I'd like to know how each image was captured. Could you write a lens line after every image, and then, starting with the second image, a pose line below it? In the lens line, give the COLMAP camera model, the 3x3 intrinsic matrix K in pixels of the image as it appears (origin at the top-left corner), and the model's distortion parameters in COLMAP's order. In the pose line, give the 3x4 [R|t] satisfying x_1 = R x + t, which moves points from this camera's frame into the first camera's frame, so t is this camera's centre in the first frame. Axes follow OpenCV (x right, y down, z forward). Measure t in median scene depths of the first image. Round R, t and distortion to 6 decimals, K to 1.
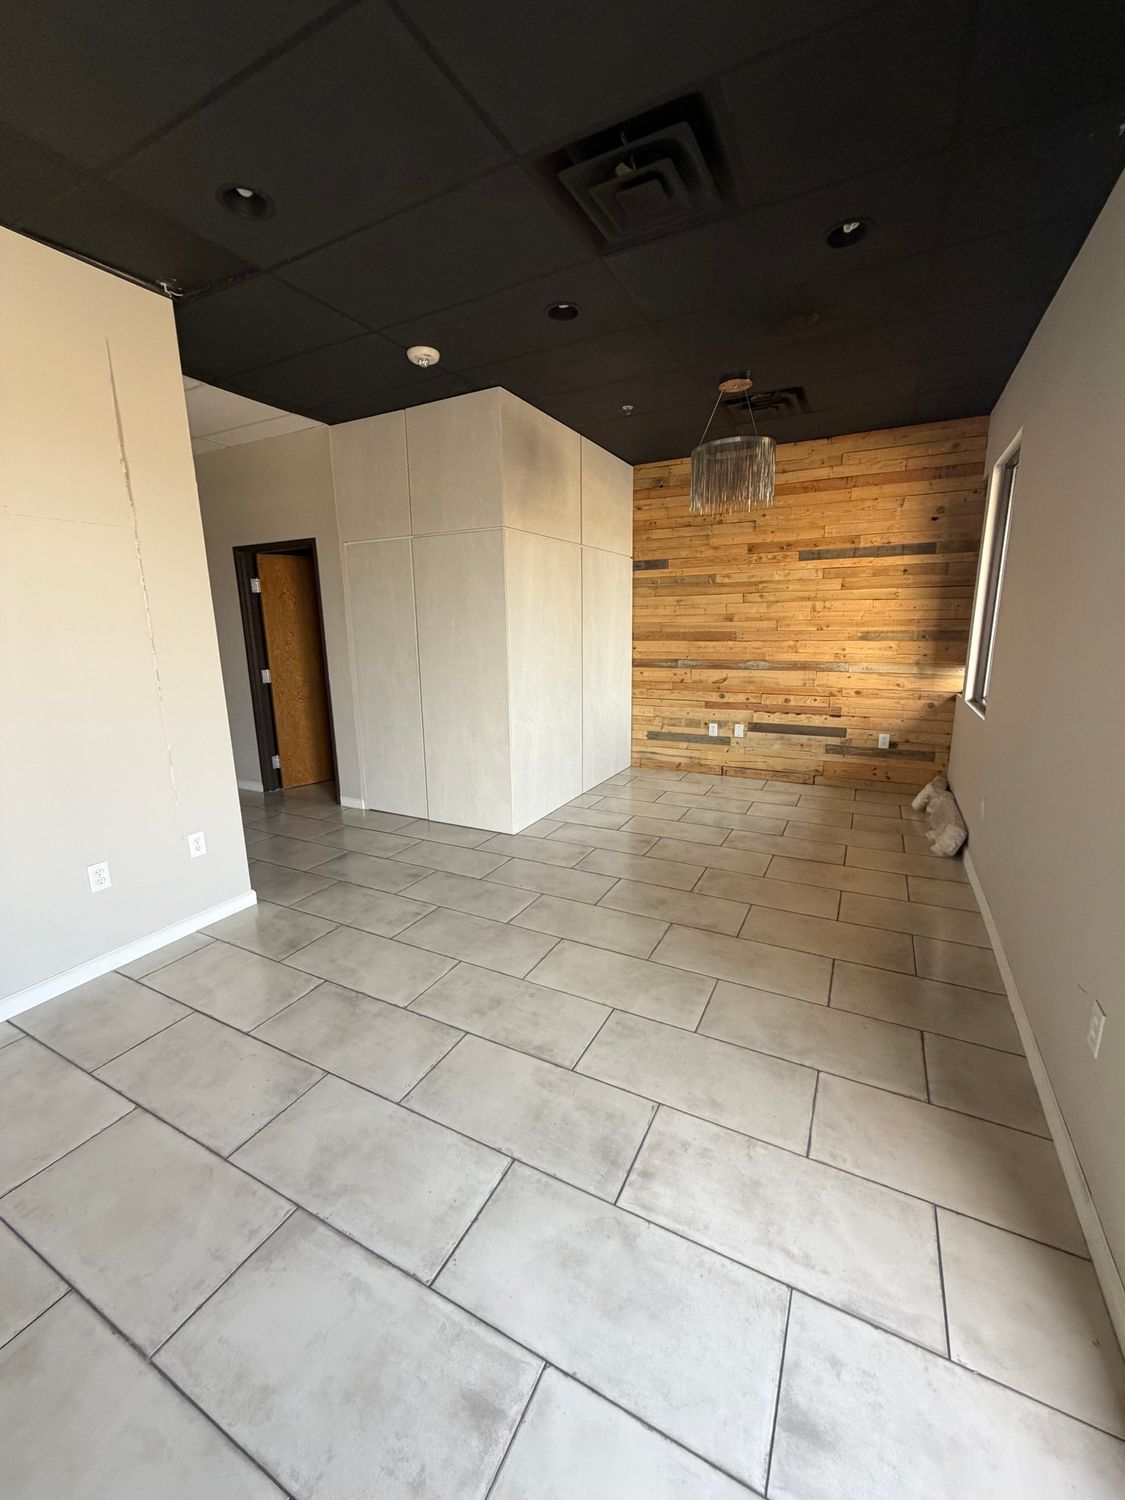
lens RADIAL K [[596.0, 0, 562.5], [0, 596.0, 750.0], [0, 0, 1]] dist [-0.017167, 0.000110]
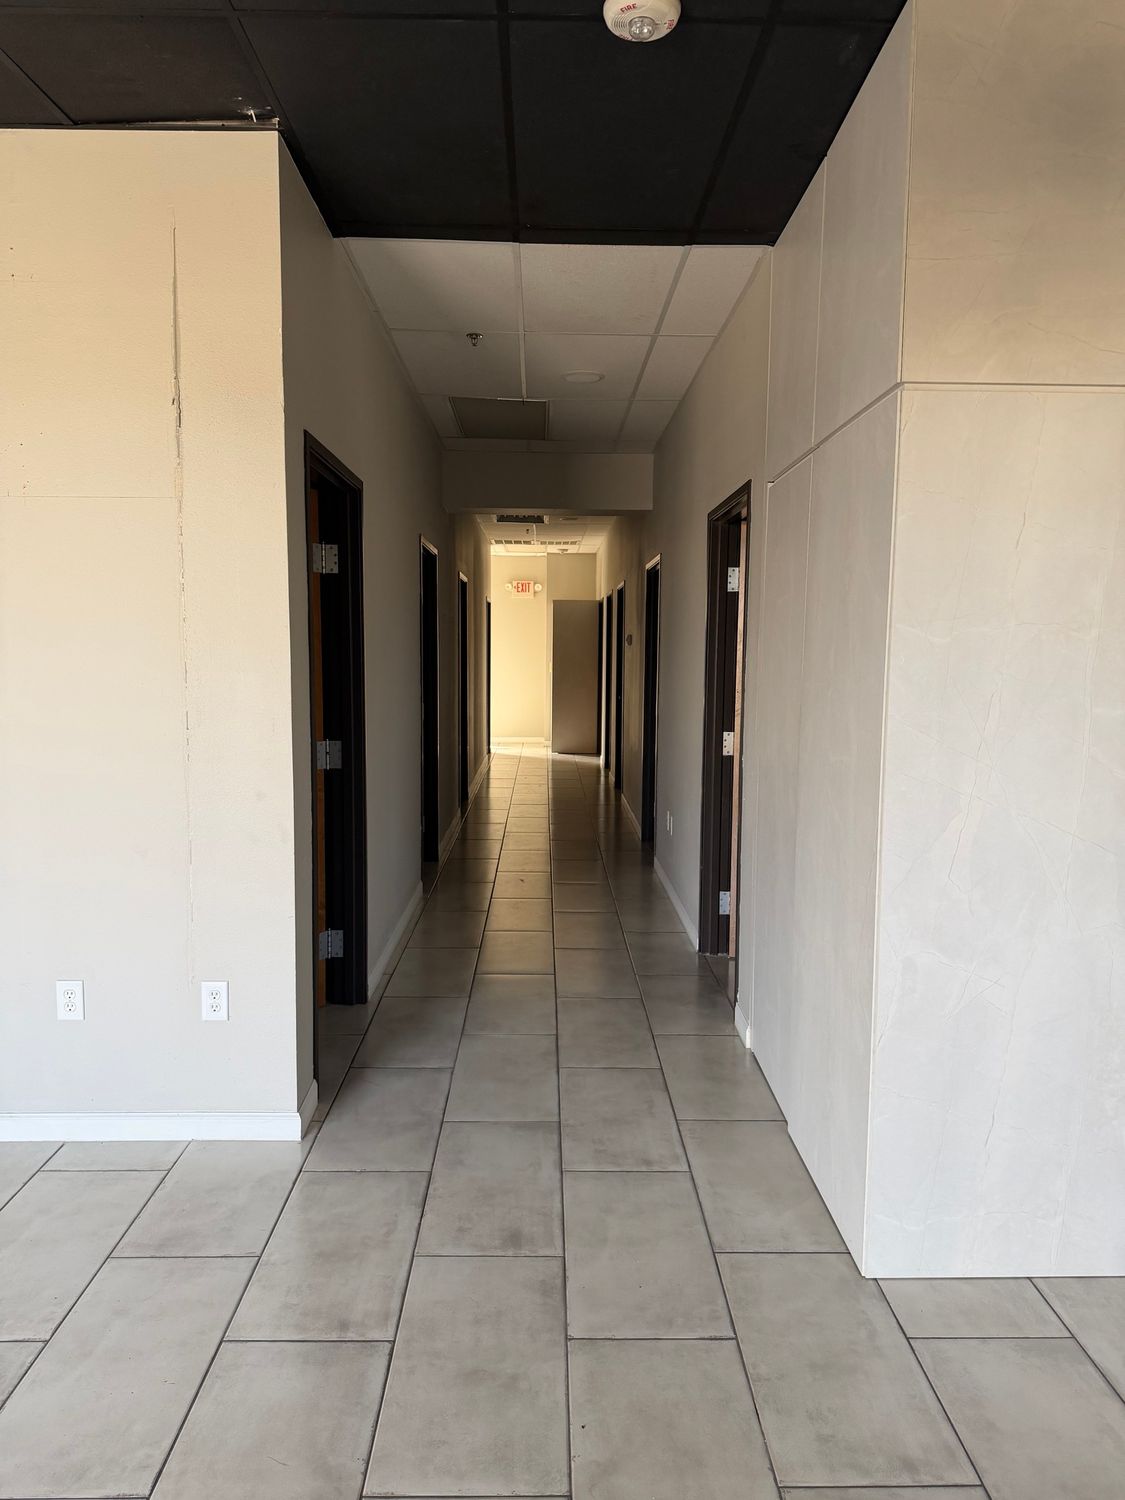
lens RADIAL K [[1052.8, 0, 562.5], [0, 1052.8, 750.0], [0, 0, 1]] dist [-0.002501, -0.003098]
pose [[0.477514, 0.106728, -0.872118, 0.409596], [-0.200906, 0.979561, 0.009874, -0.153535], [0.855346, 0.170499, 0.489196, 0.647387]]
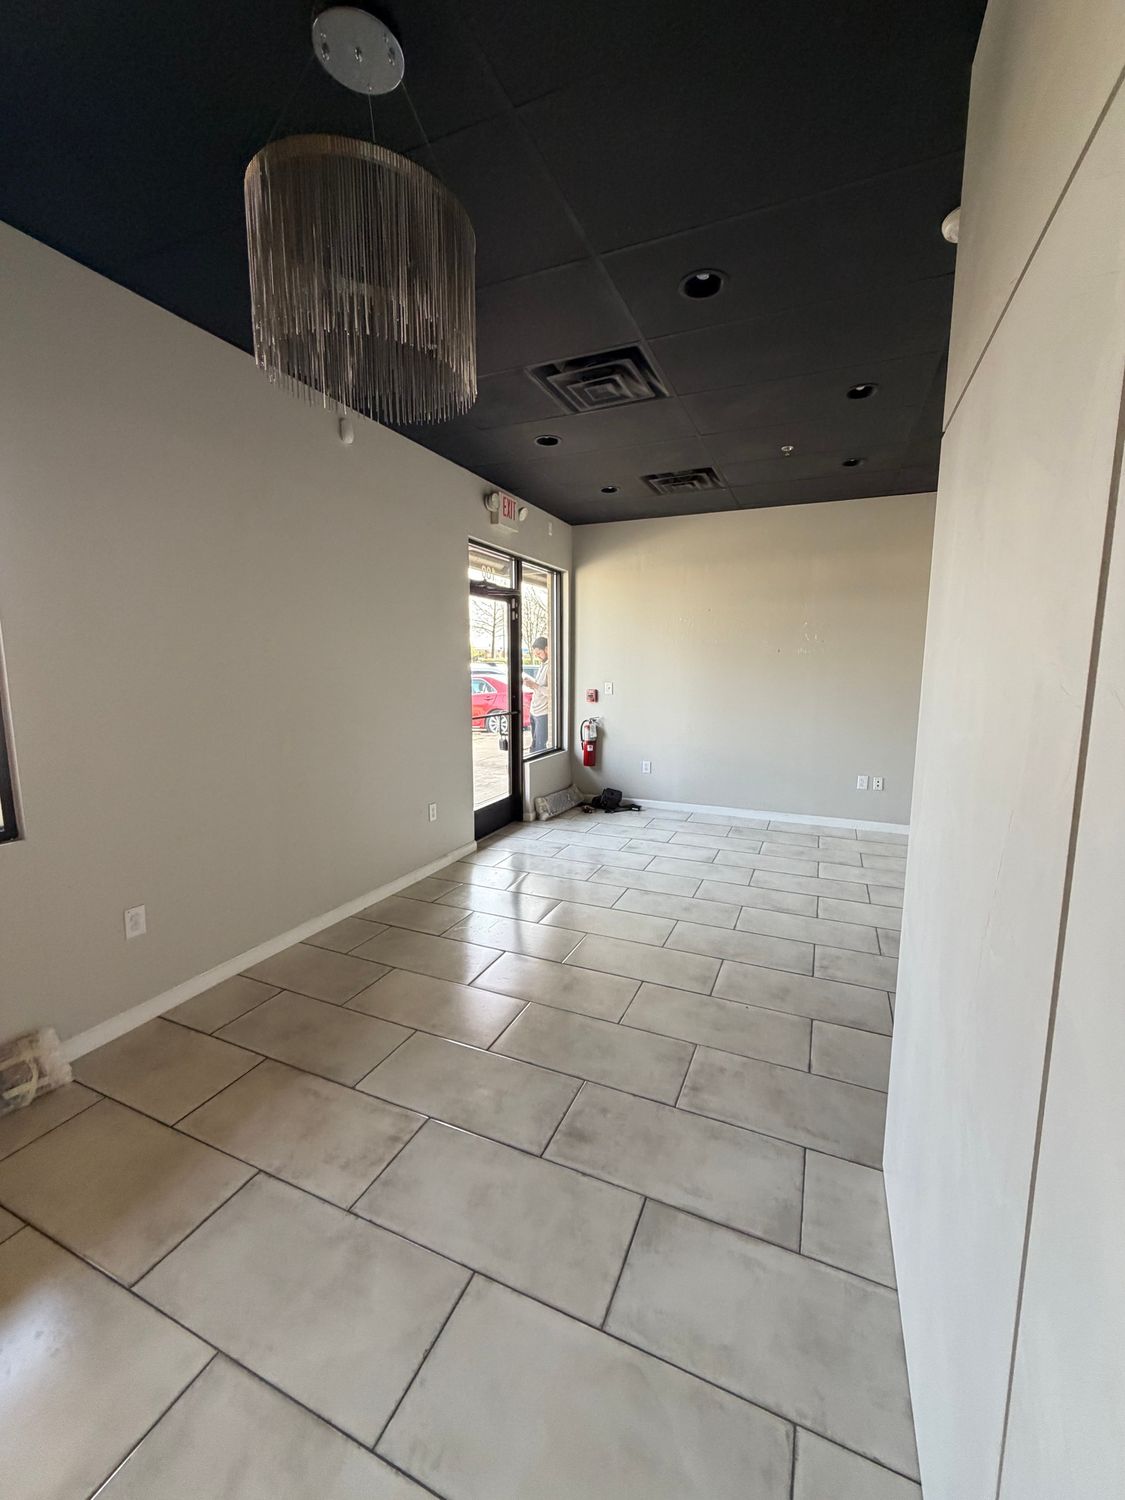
lens RADIAL K [[596.0, 0, 562.5], [0, 596.0, 750.0], [0, 0, 1]] dist [-0.017167, 0.000110]
pose [[-0.997748, 0.023088, -0.062971, 0.210135], [-0.000484, 0.936382, 0.350983, -0.356993], [0.067069, 0.350223, -0.934262, 1.614222]]
